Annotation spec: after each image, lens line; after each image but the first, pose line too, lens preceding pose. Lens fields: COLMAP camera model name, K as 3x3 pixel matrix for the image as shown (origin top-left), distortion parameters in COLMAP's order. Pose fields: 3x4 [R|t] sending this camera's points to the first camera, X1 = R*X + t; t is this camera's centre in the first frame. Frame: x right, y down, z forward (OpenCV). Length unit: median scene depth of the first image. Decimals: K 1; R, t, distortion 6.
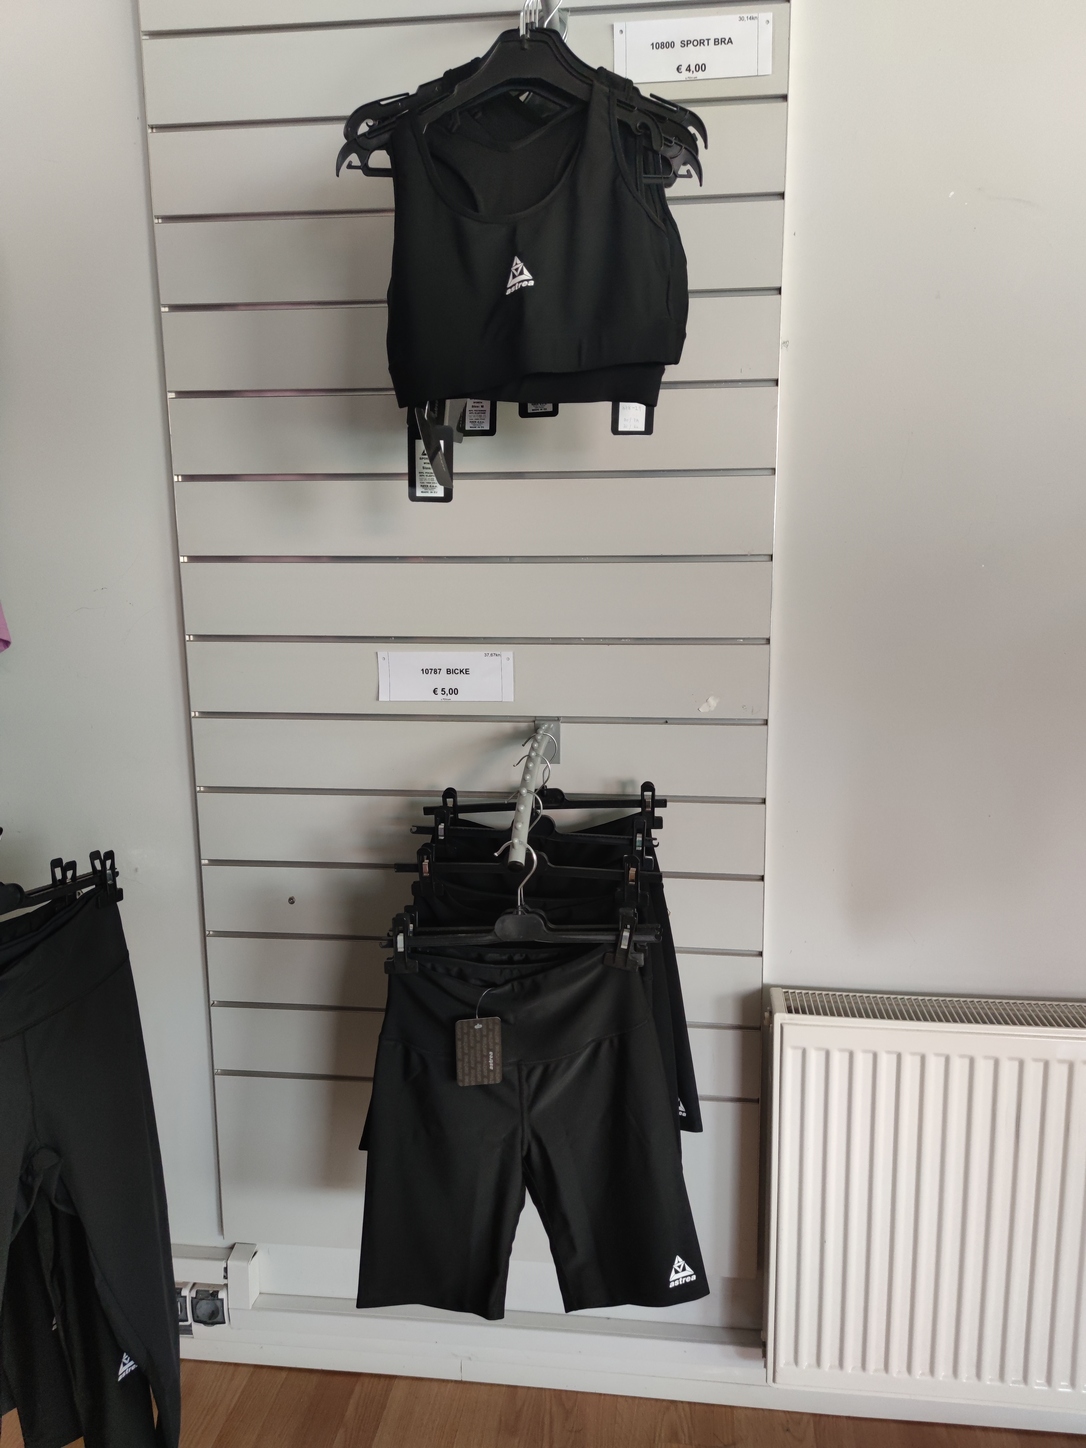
lens RADIAL K [[1027.8, 0, 553.4], [0, 1027.8, 715.8], [0, 0, 1]] dist [0.043727, -0.036752]
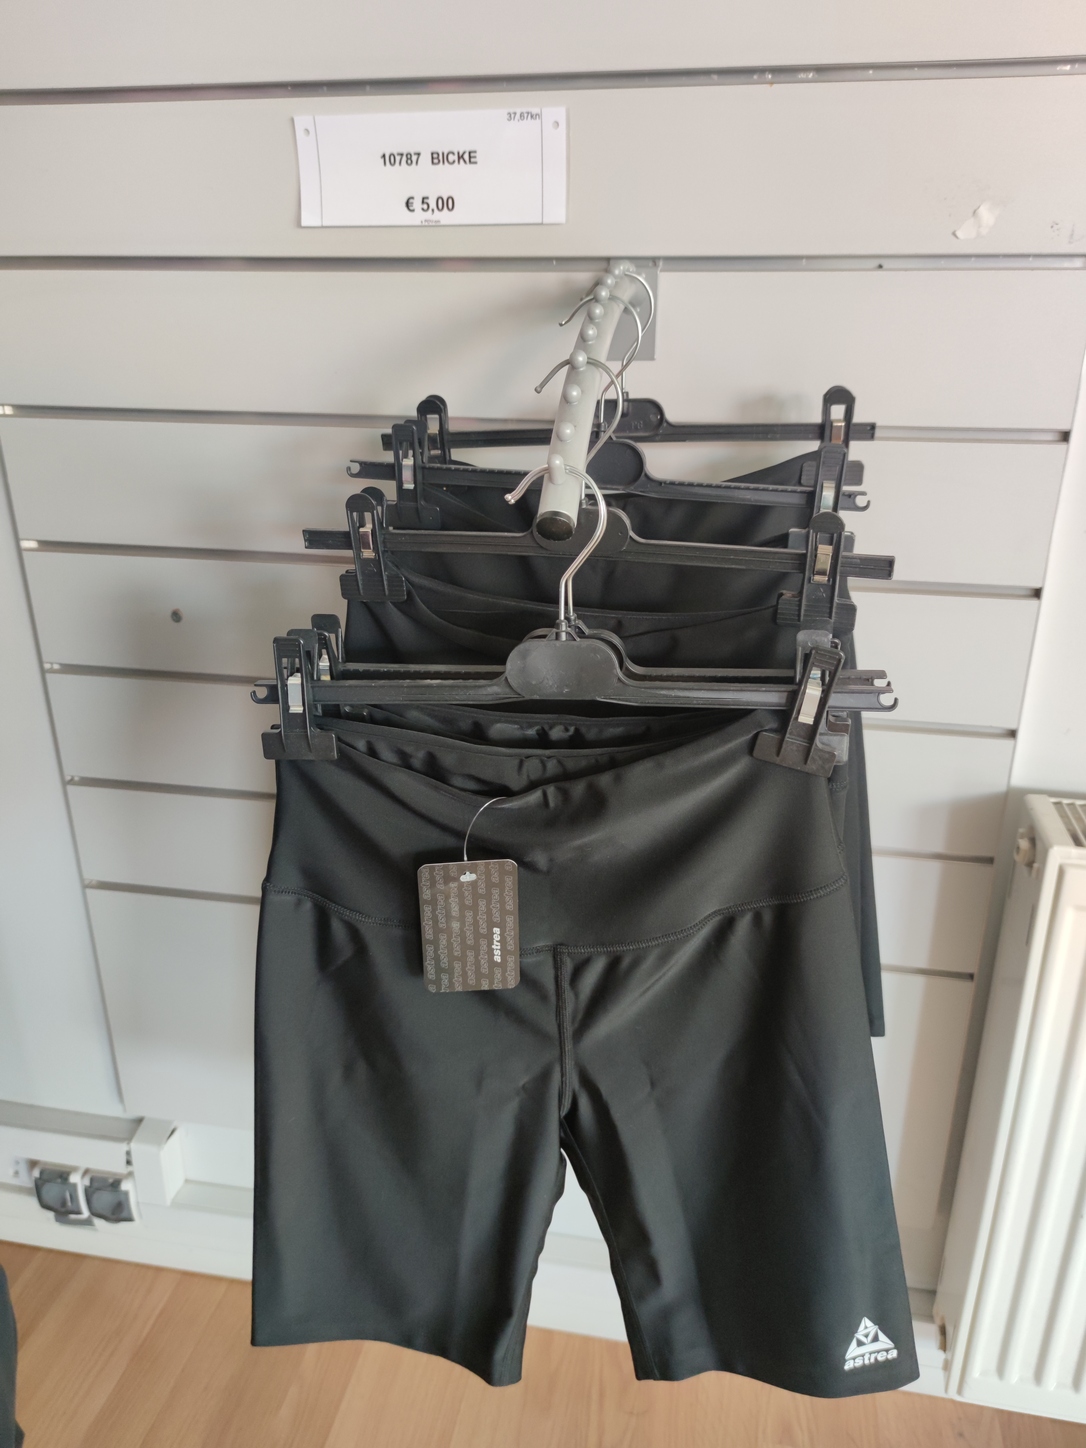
lens RADIAL K [[1027.8, 0, 553.4], [0, 1027.8, 715.8], [0, 0, 1]] dist [0.043727, -0.036752]
pose [[0.997866, 0.031245, -0.057331, -0.010884], [-0.017121, 0.972553, 0.232049, 0.121979], [0.063008, -0.230572, 0.971013, 0.562974]]
